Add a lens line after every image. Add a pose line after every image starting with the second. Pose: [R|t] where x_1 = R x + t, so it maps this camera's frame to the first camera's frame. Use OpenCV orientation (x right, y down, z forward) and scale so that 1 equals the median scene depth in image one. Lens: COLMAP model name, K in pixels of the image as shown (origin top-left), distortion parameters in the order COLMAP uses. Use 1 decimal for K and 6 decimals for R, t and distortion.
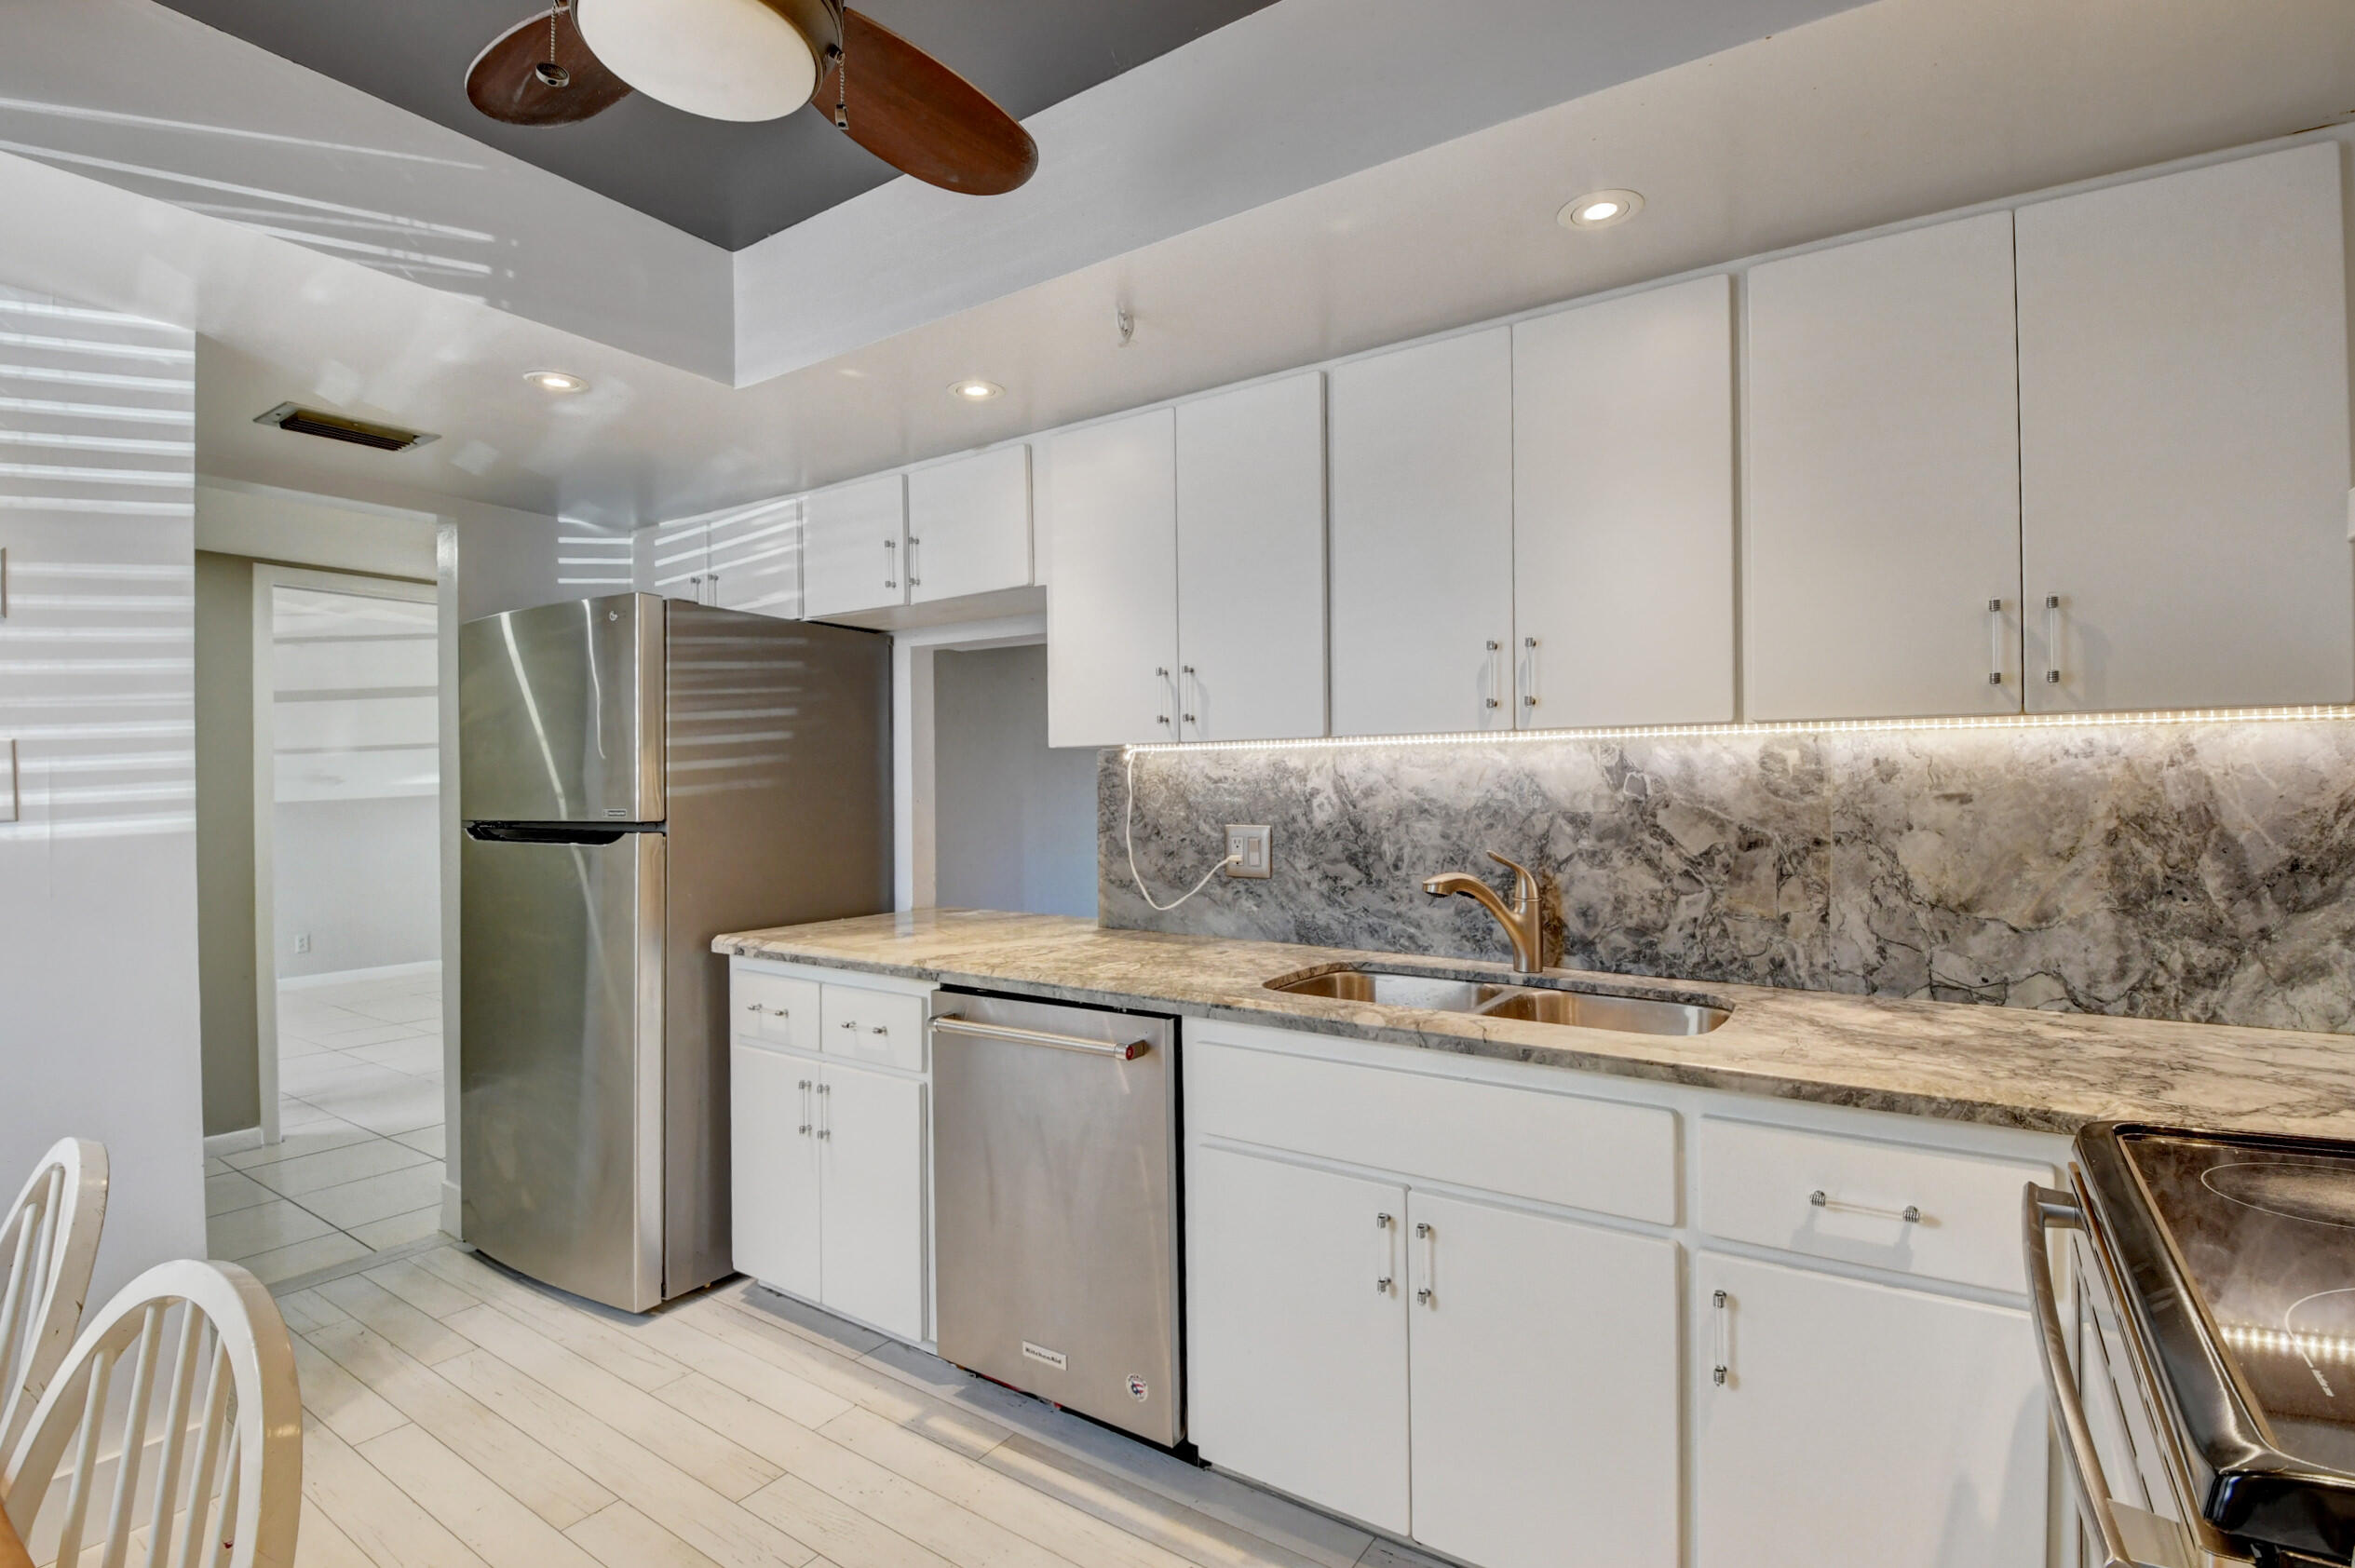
lens RADIAL K [[1071.8, 0, 1161.8], [0, 1071.8, 786.8], [0, 0, 1]] dist [0.032844, -0.038684]
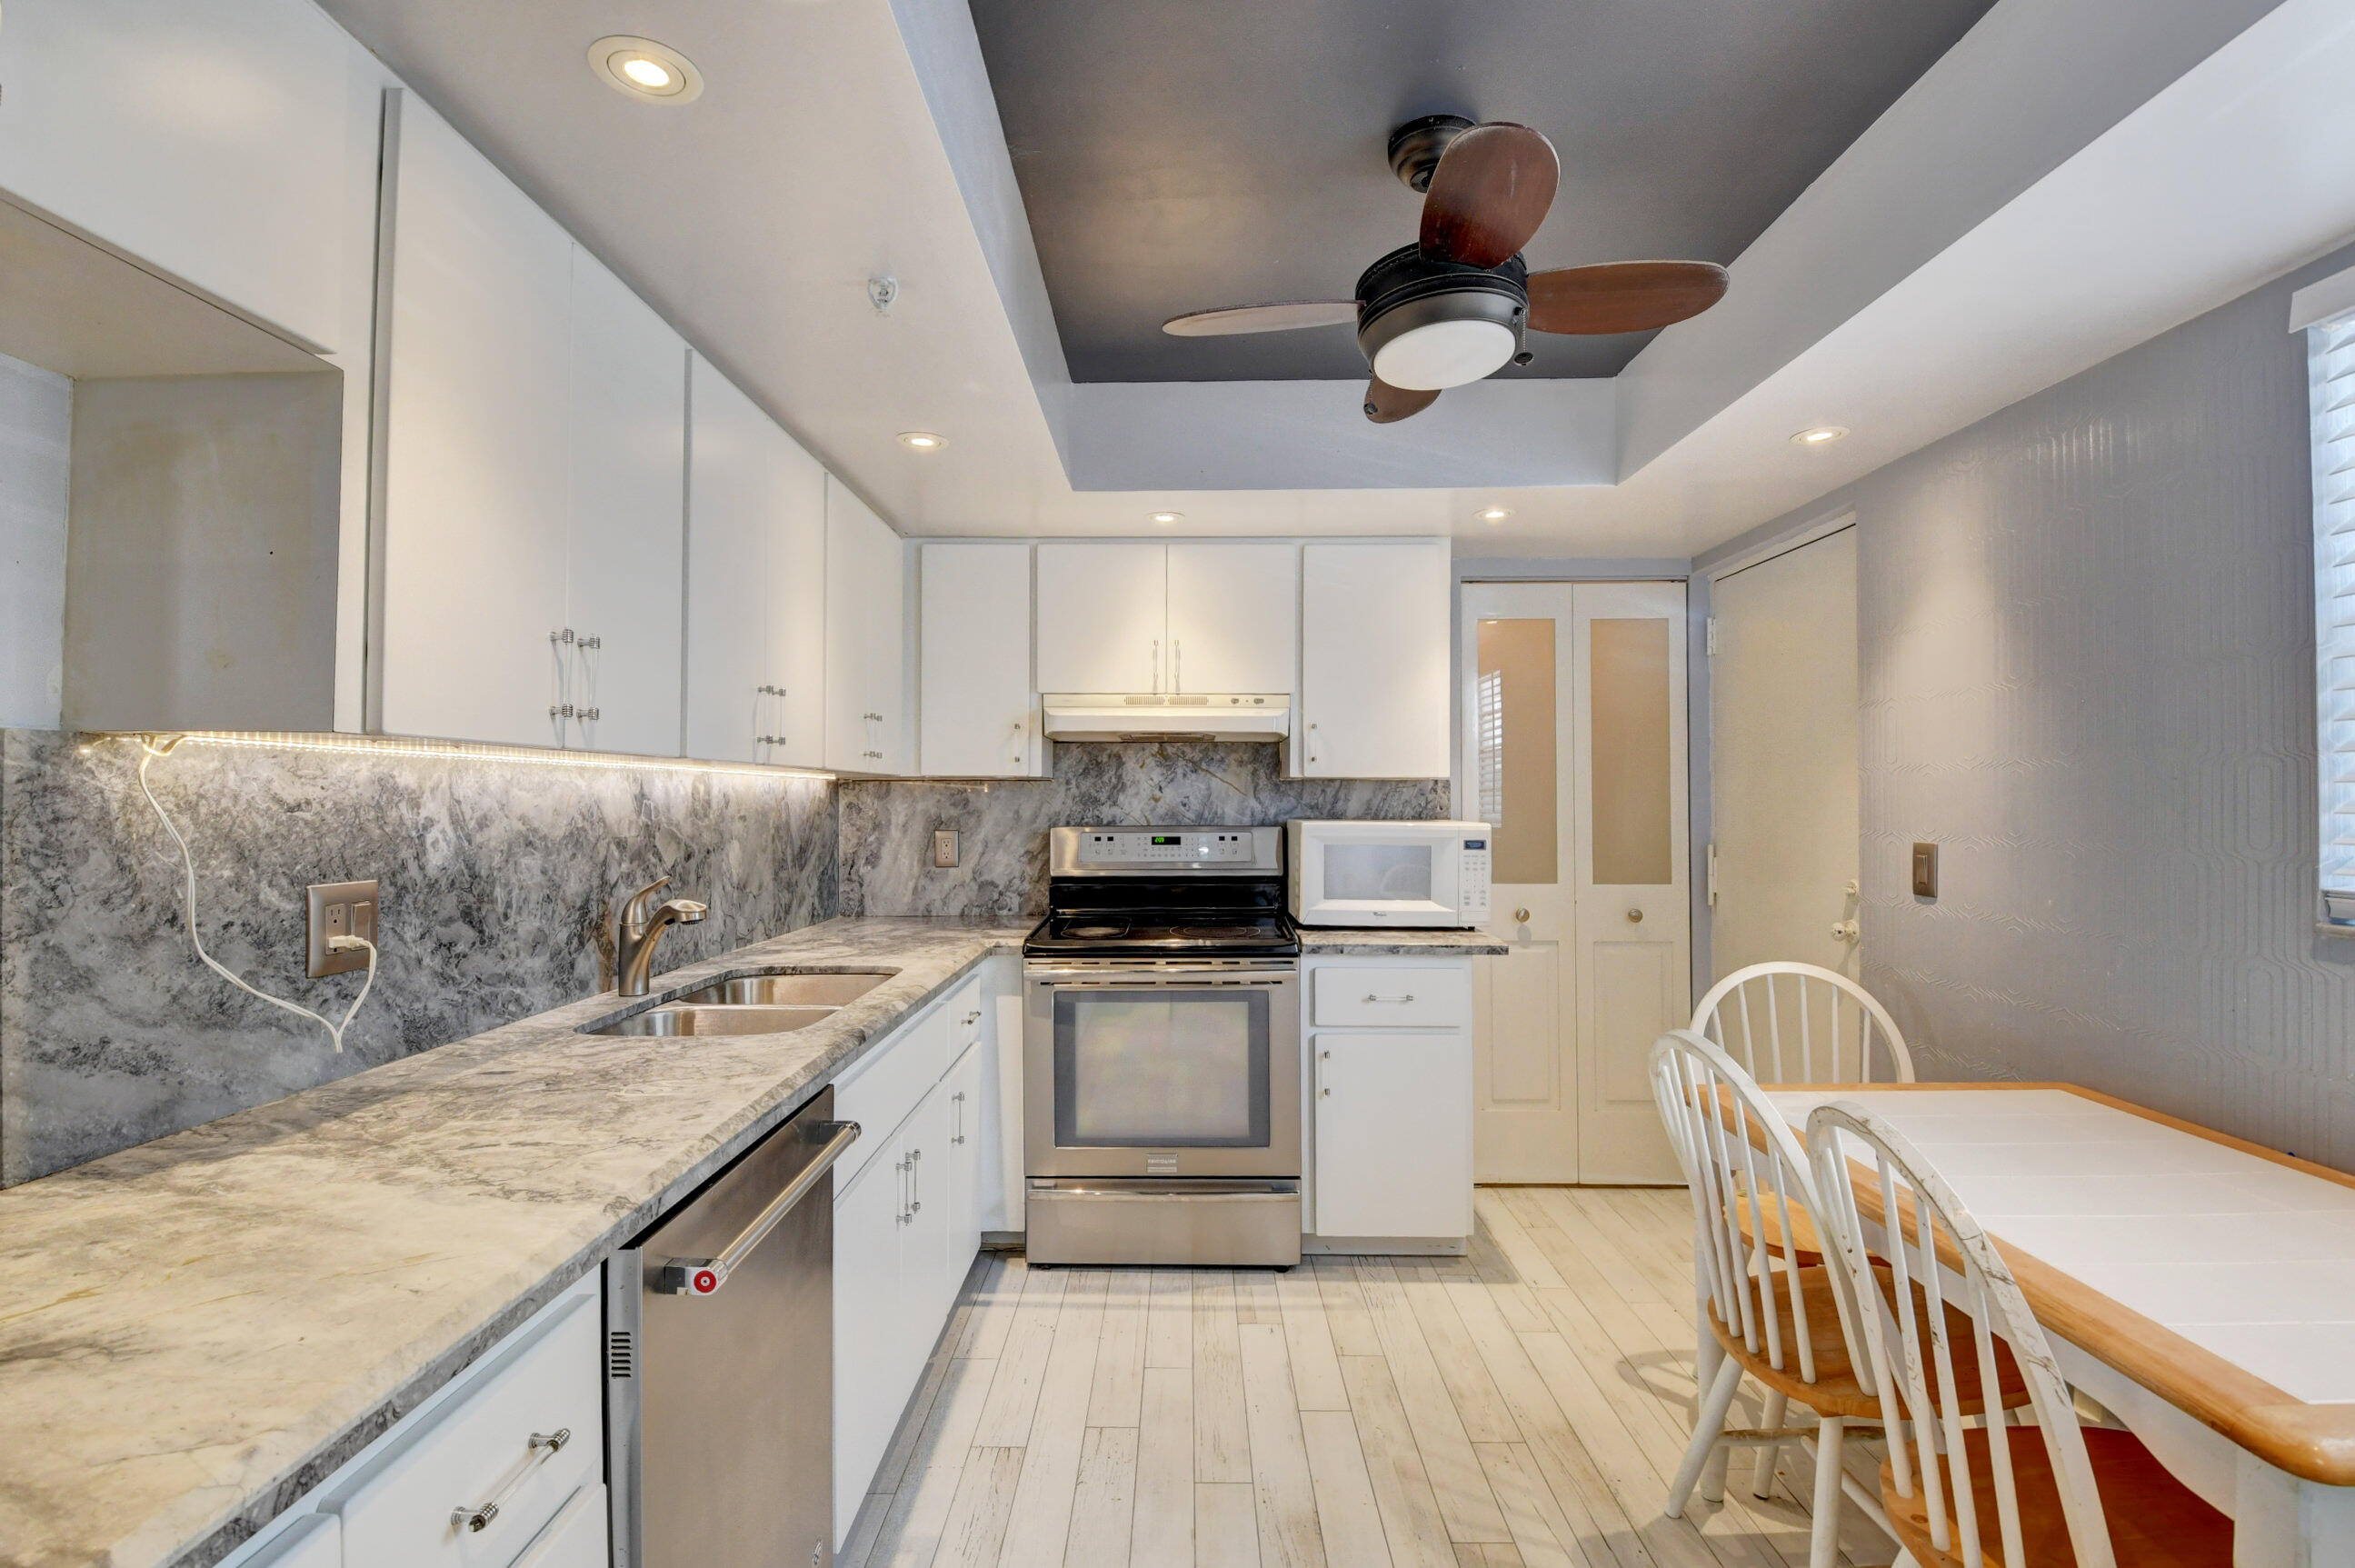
lens RADIAL K [[1071.9, 0, 1161.8], [0, 1071.9, 786.8], [0, 0, 1]] dist [0.032844, -0.038684]
pose [[-0.539458, 0.015443, 0.841871, -0.697933], [0.001952, 0.999852, -0.017090, -0.005929], [-0.842010, -0.007576, -0.539409, 0.997696]]
